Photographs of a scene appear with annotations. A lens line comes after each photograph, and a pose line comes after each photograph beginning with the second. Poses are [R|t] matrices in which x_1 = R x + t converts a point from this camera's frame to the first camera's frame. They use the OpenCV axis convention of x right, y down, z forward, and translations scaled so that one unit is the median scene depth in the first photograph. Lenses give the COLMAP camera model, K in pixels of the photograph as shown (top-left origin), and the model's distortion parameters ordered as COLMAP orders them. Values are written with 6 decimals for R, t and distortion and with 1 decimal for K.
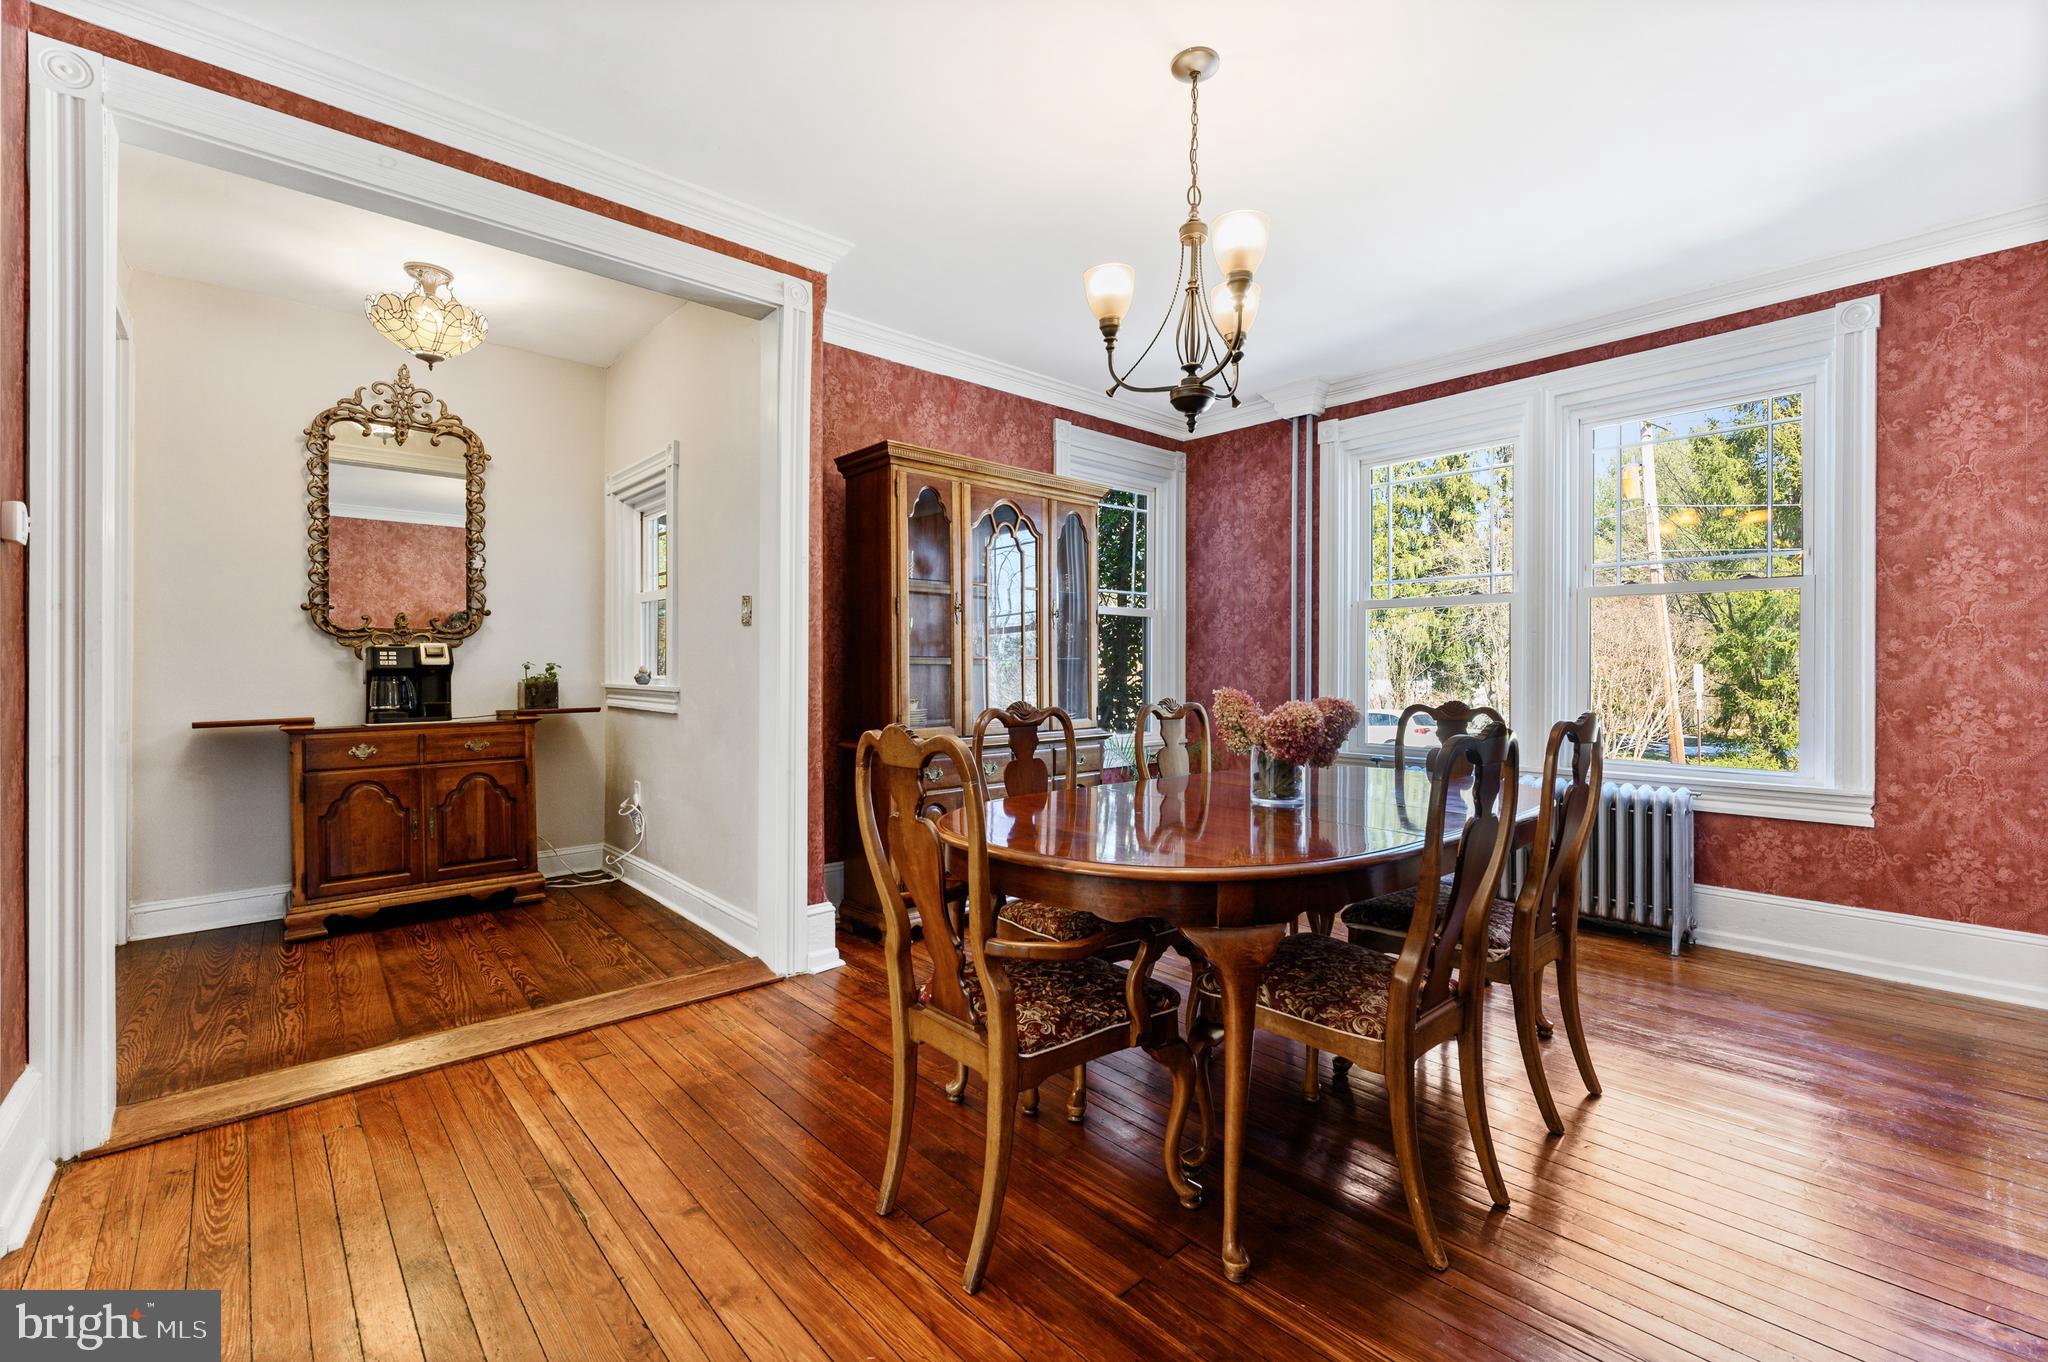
lens RADIAL K [[860.5, 0, 1019.4], [0, 860.5, 665.5], [0, 0, 1]] dist [-0.000212, -0.001305]
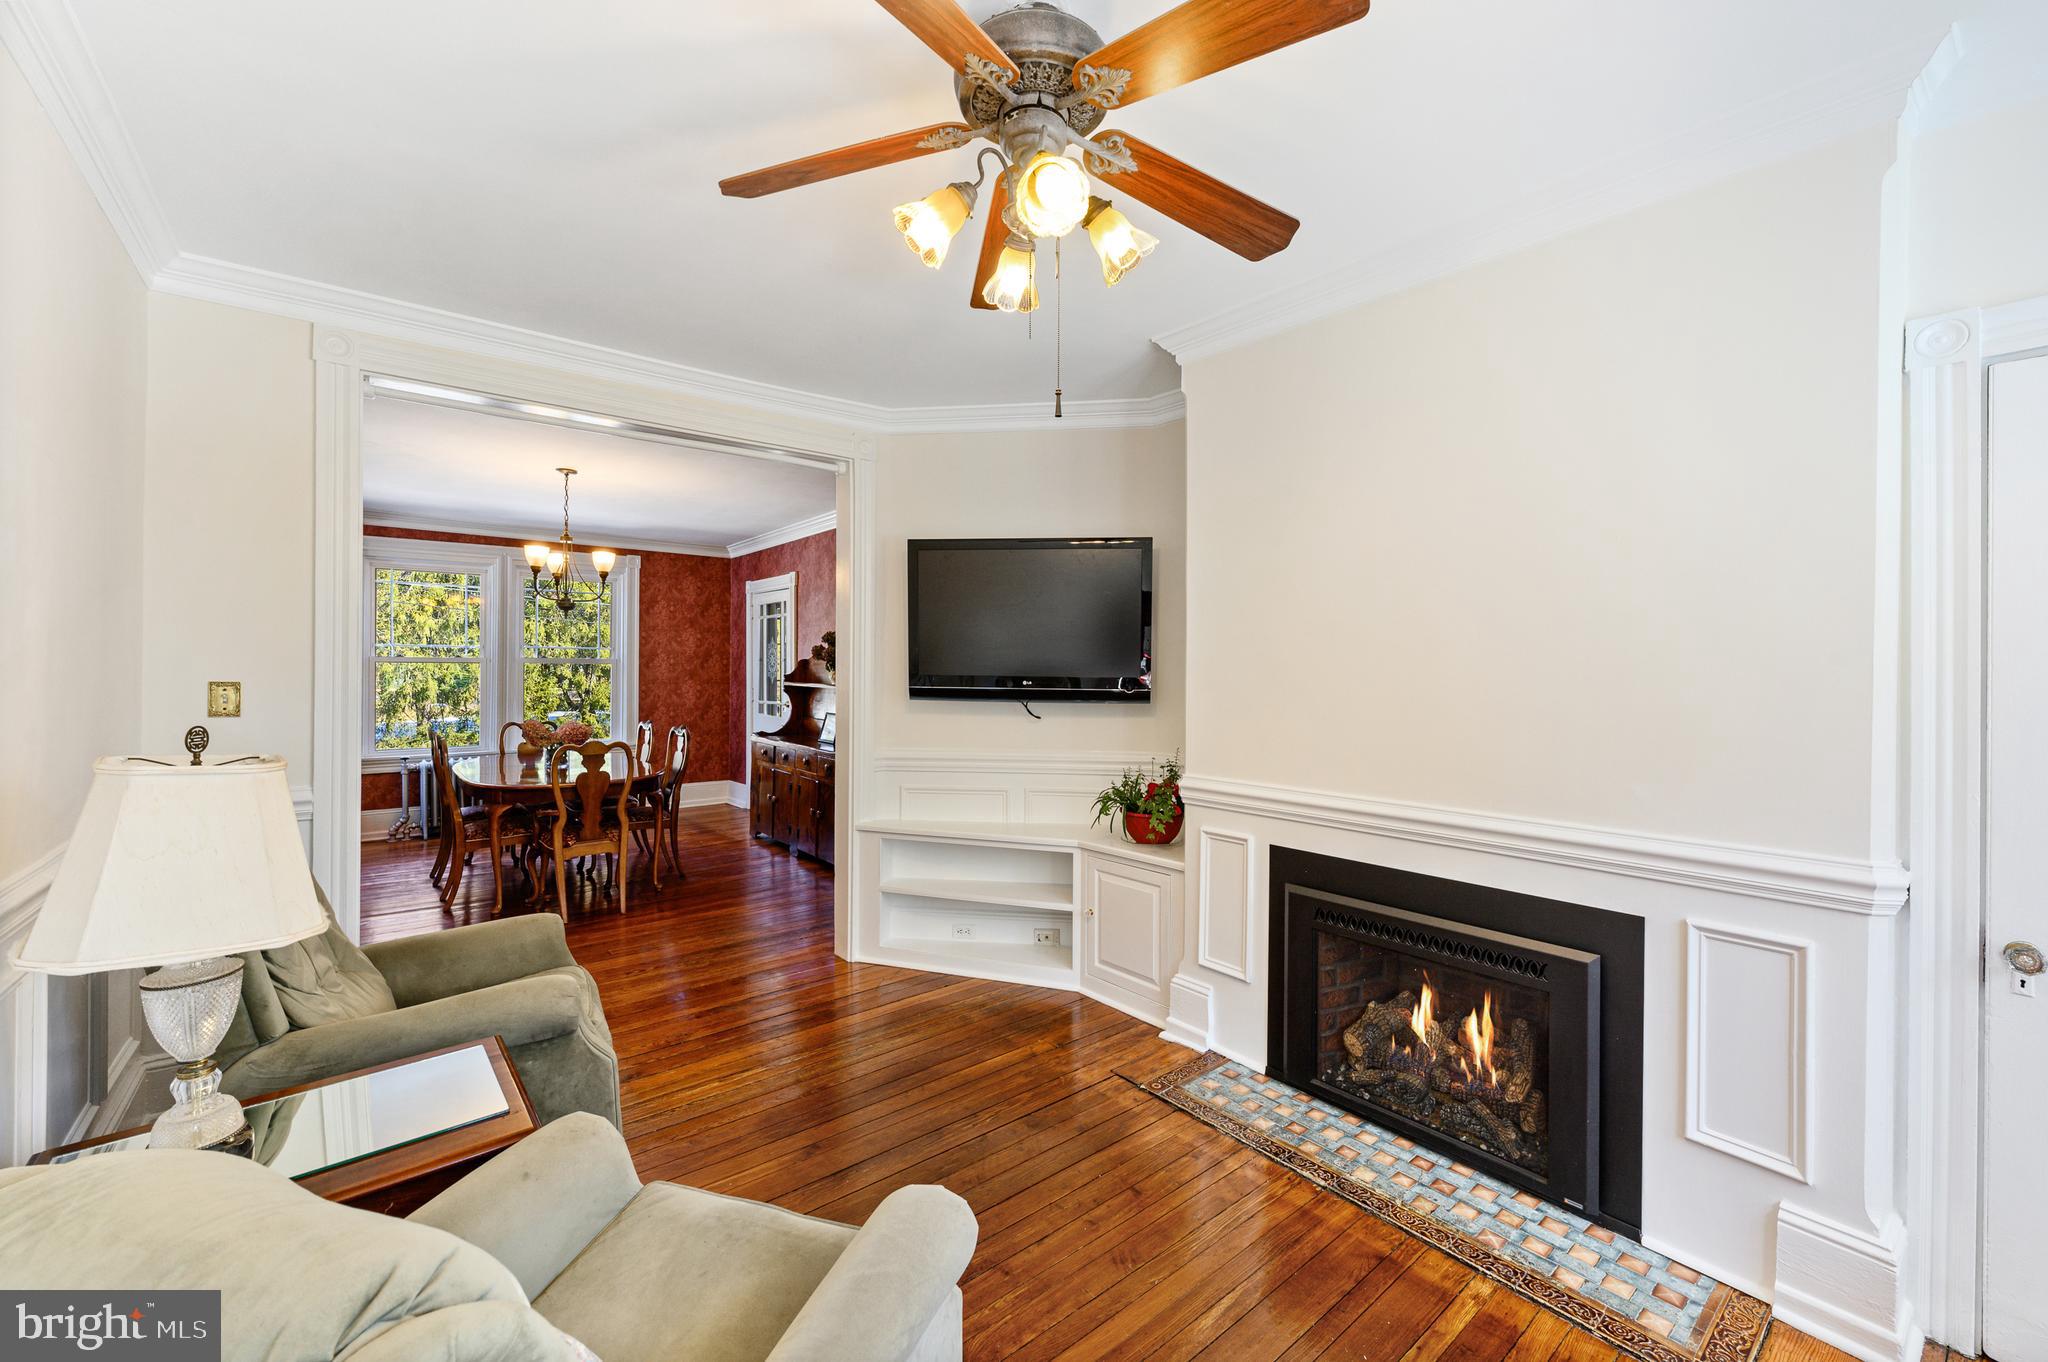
lens RADIAL K [[819.6, 0, 1025.3], [0, 819.6, 668.5], [0, 0, 1]] dist [-0.001791, 0.000166]
pose [[0.045236, -0.004674, 0.998965, -0.971276], [-0.006037, 0.999970, 0.004952, -0.068426], [-0.998958, -0.006255, 0.045206, -0.201693]]
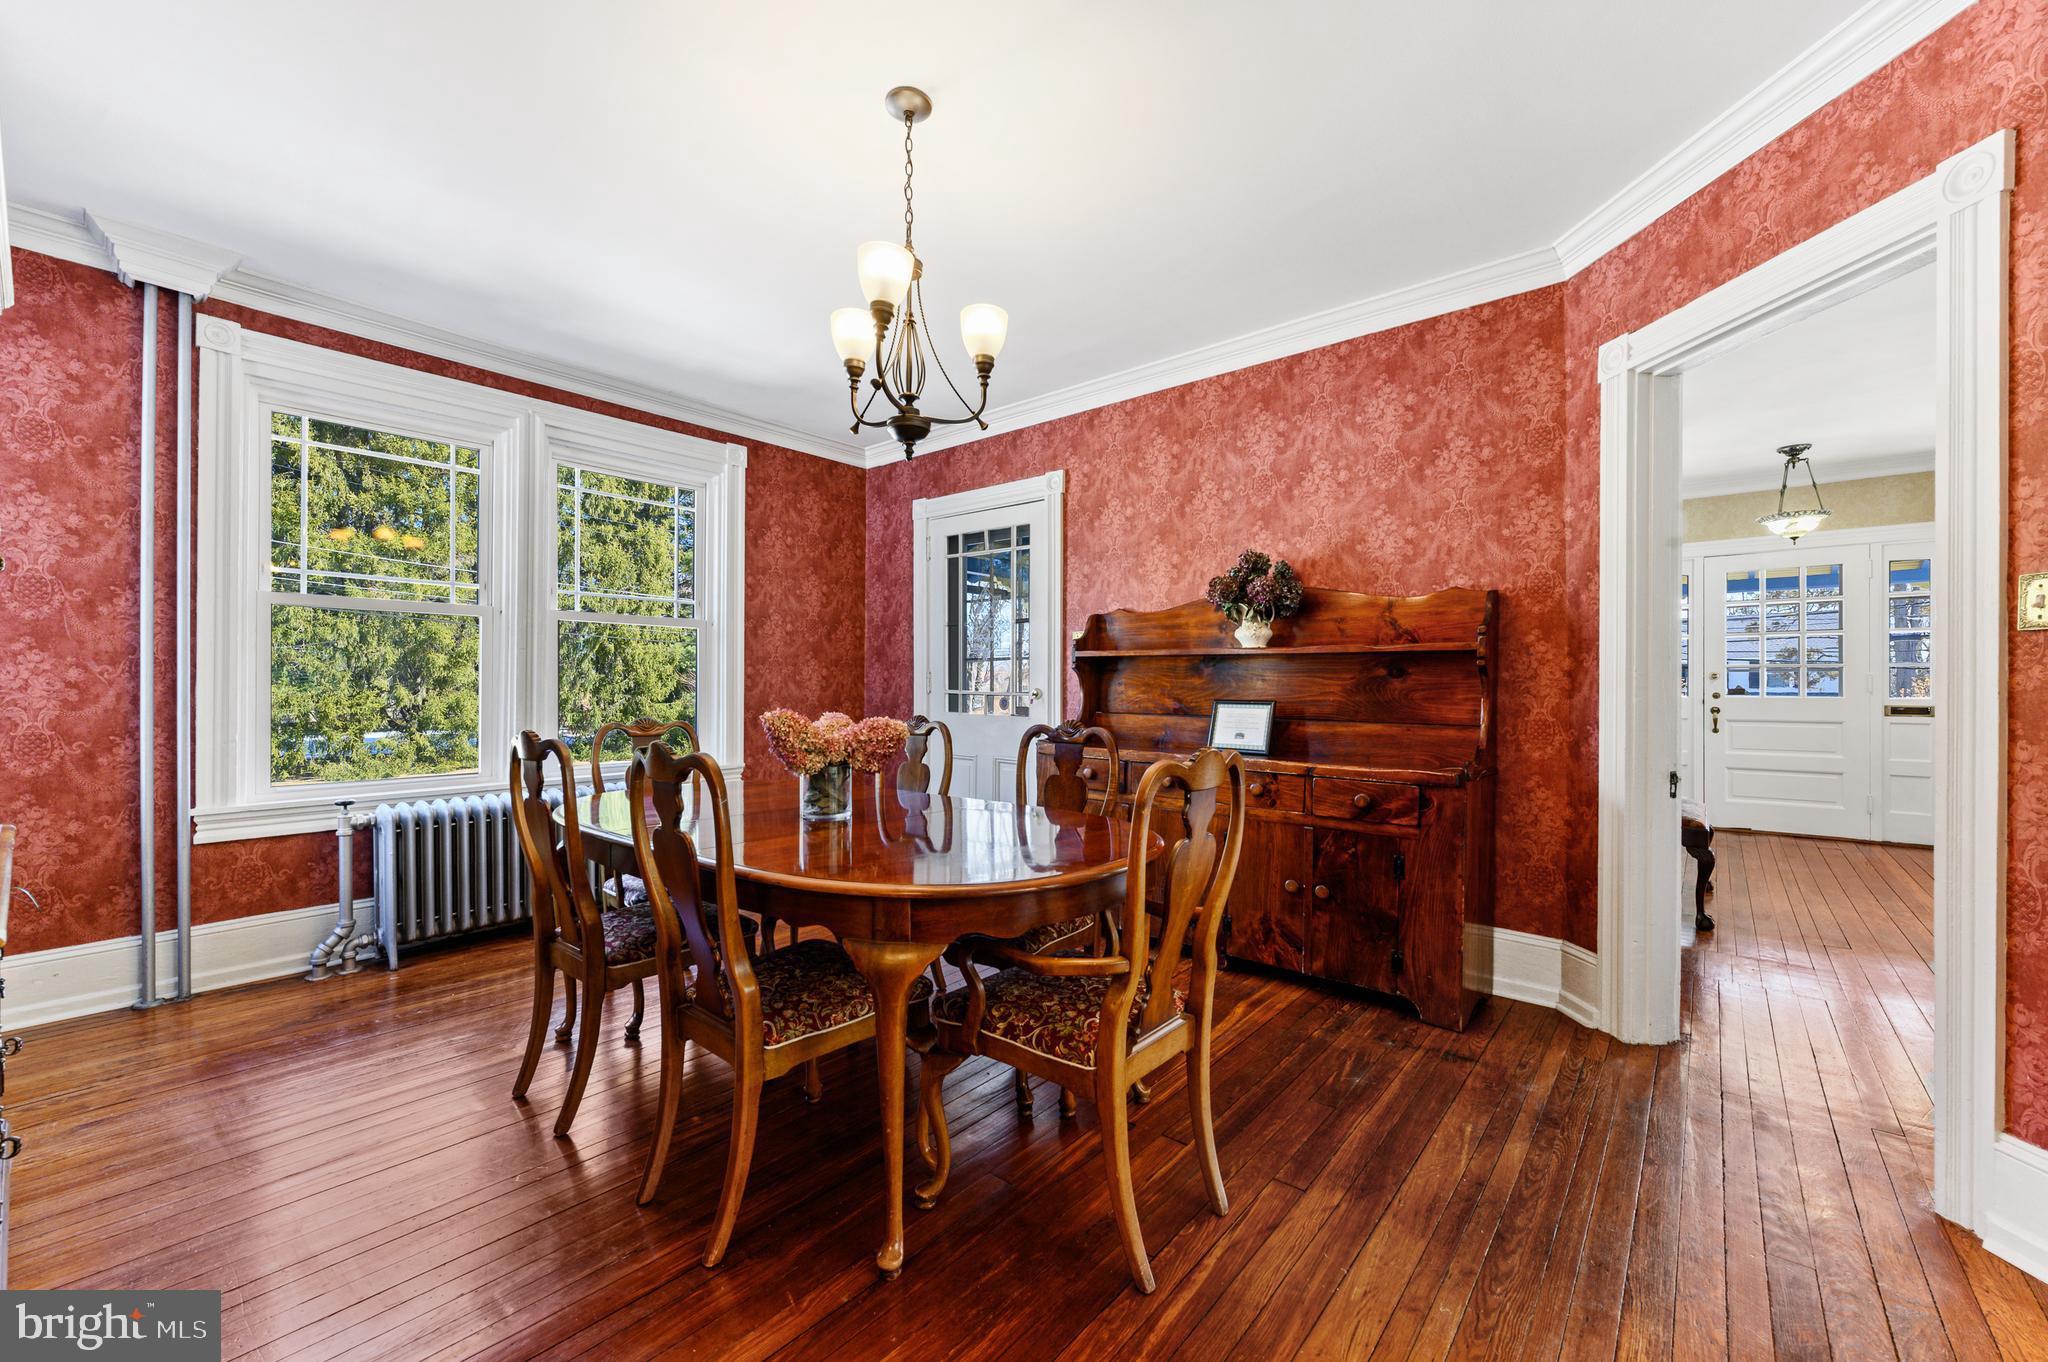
lens RADIAL K [[819.6, 0, 1026.5], [0, 819.6, 687.0], [0, 0, 1]] dist [-0.001791, 0.000166]
pose [[-0.136849, -0.005578, 0.990576, -0.364646], [-0.005952, 0.999971, 0.004808, -0.002012], [-0.990574, -0.005238, -0.136878, 0.457291]]
